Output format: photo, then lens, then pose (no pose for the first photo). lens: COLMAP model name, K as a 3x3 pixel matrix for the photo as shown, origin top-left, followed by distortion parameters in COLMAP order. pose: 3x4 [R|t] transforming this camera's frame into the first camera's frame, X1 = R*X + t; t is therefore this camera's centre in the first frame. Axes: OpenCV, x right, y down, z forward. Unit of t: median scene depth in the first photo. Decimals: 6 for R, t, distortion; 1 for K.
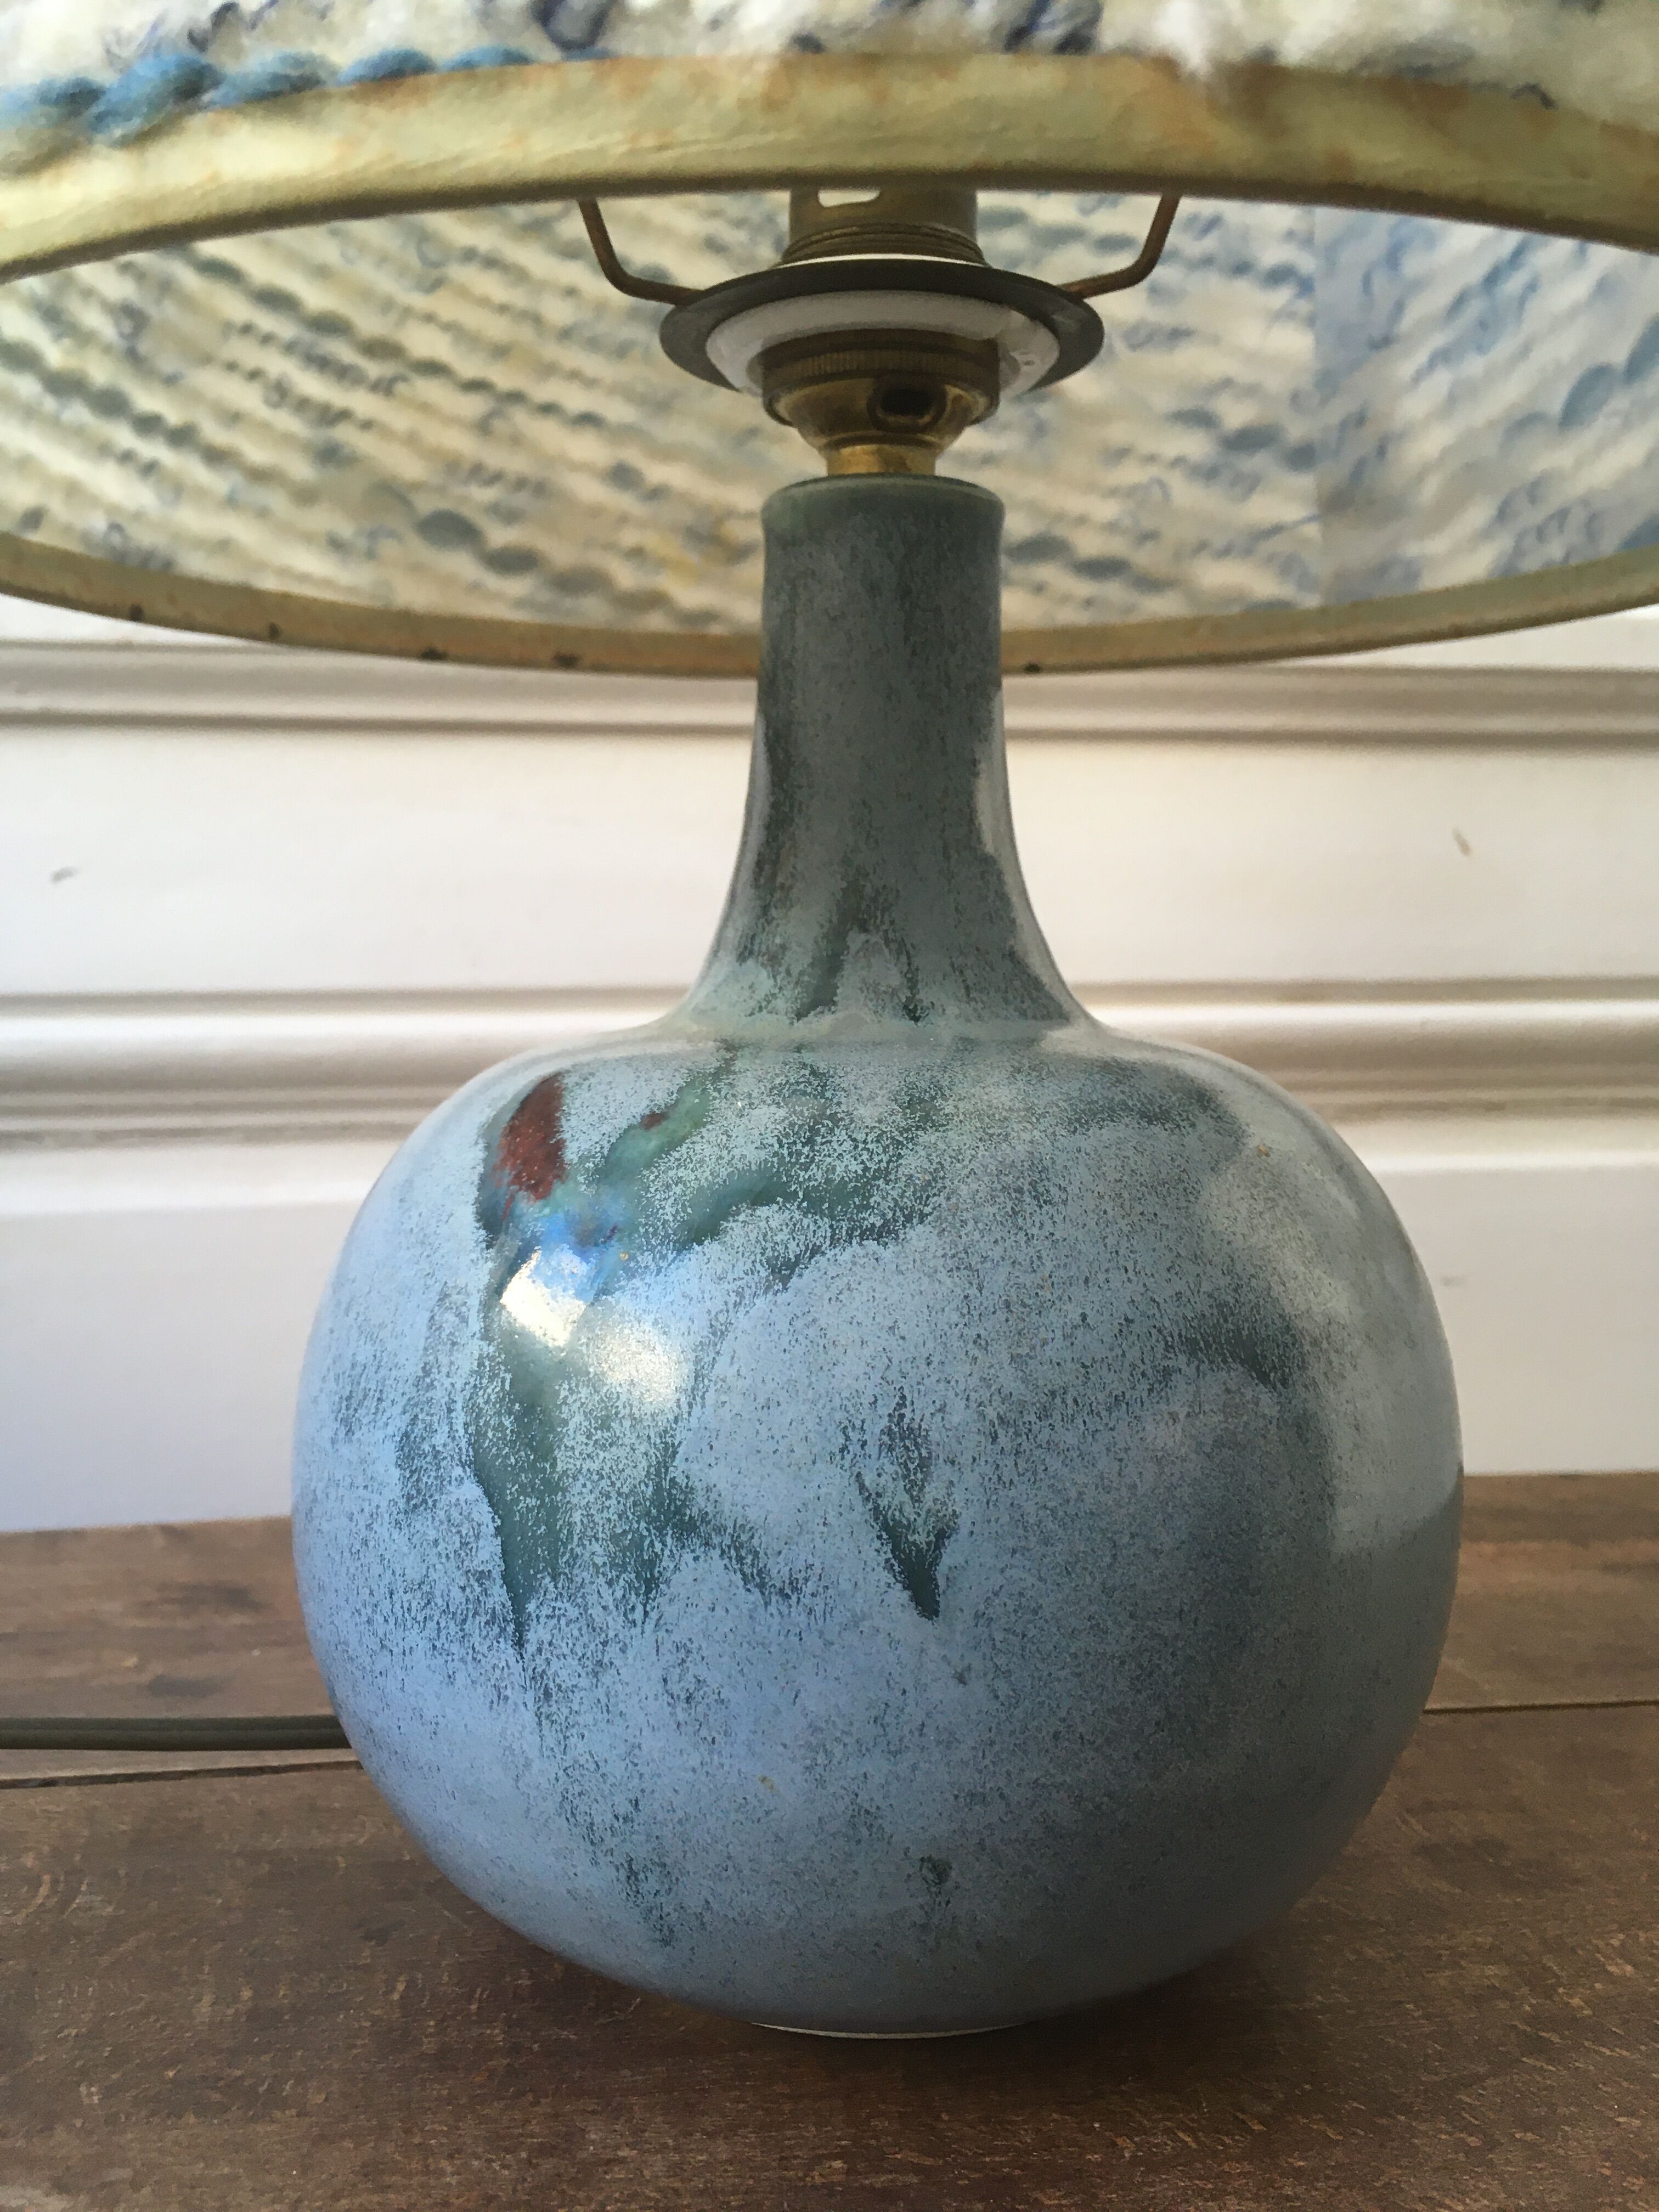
lens RADIAL K [[1750.4, 0, 826.7], [0, 1750.4, 1089.2], [0, 0, 1]] dist [0.049428, -0.086214]
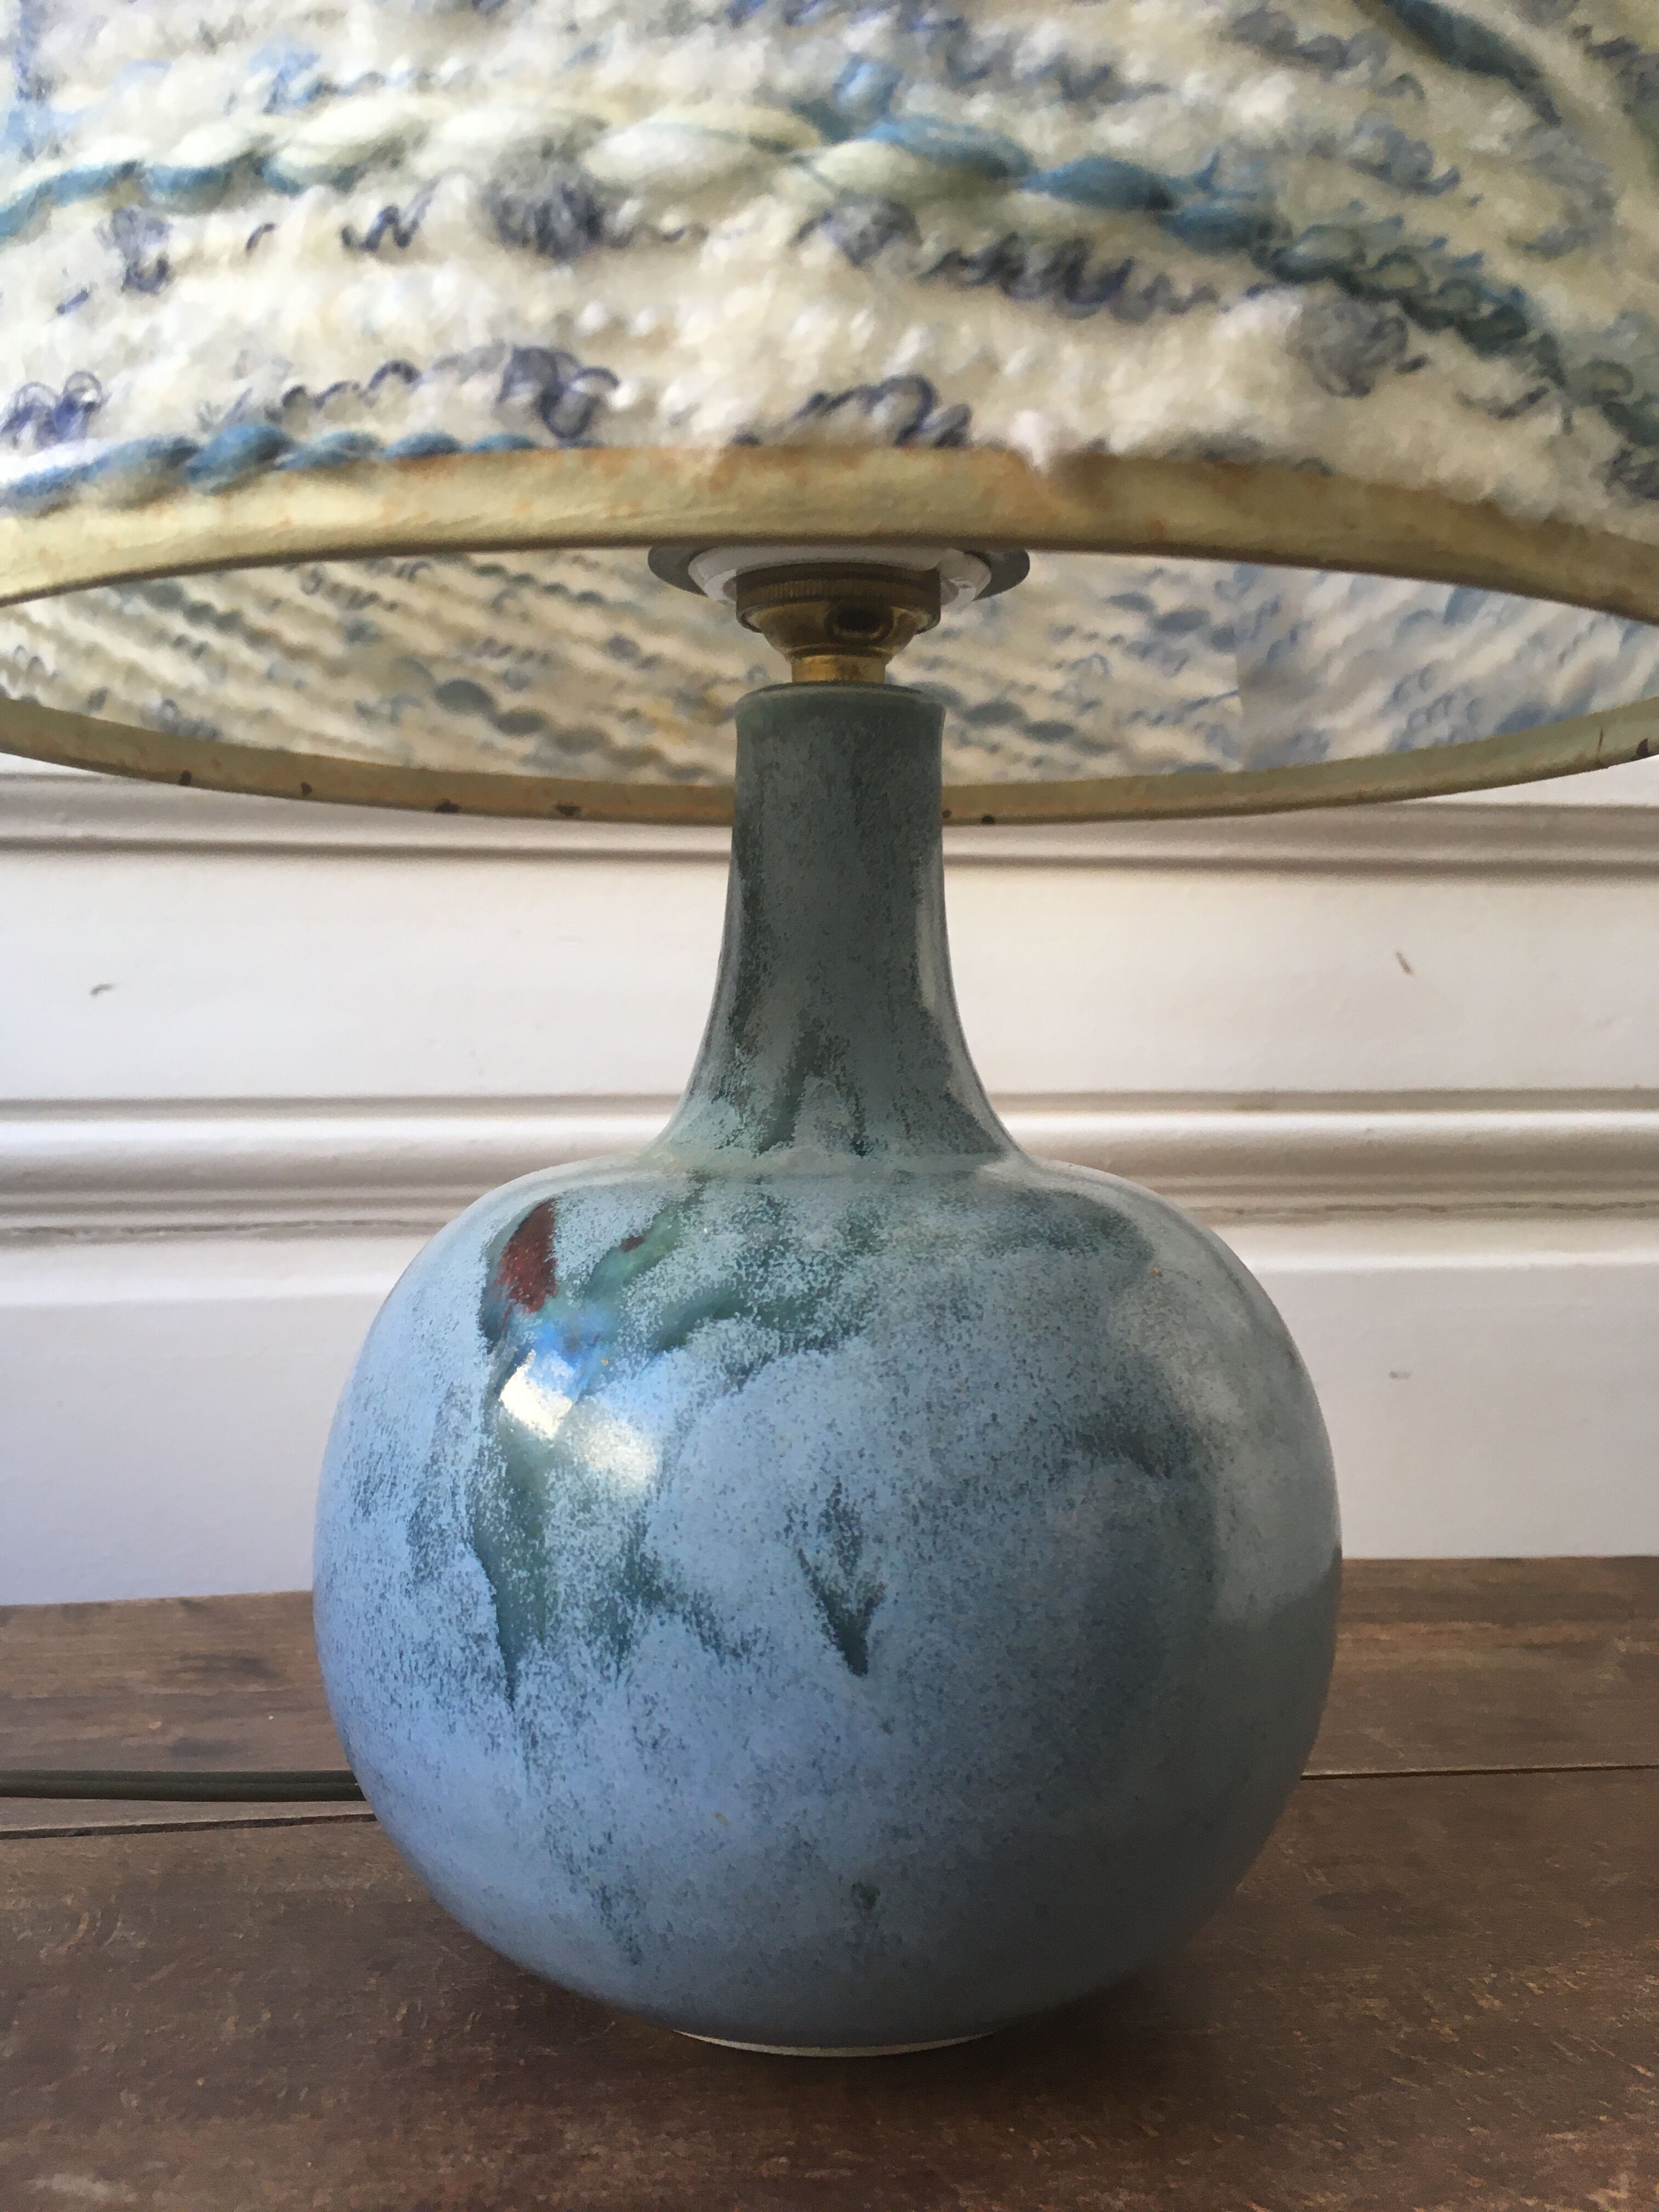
lens RADIAL K [[1750.4, 0, 826.7], [0, 1750.4, 1089.2], [0, 0, 1]] dist [0.049428, -0.086214]
pose [[0.999984, 0.004737, -0.003017, 0.032880], [-0.004870, 0.998951, -0.045534, -0.031601], [0.002798, 0.045548, 0.998958, -0.165611]]
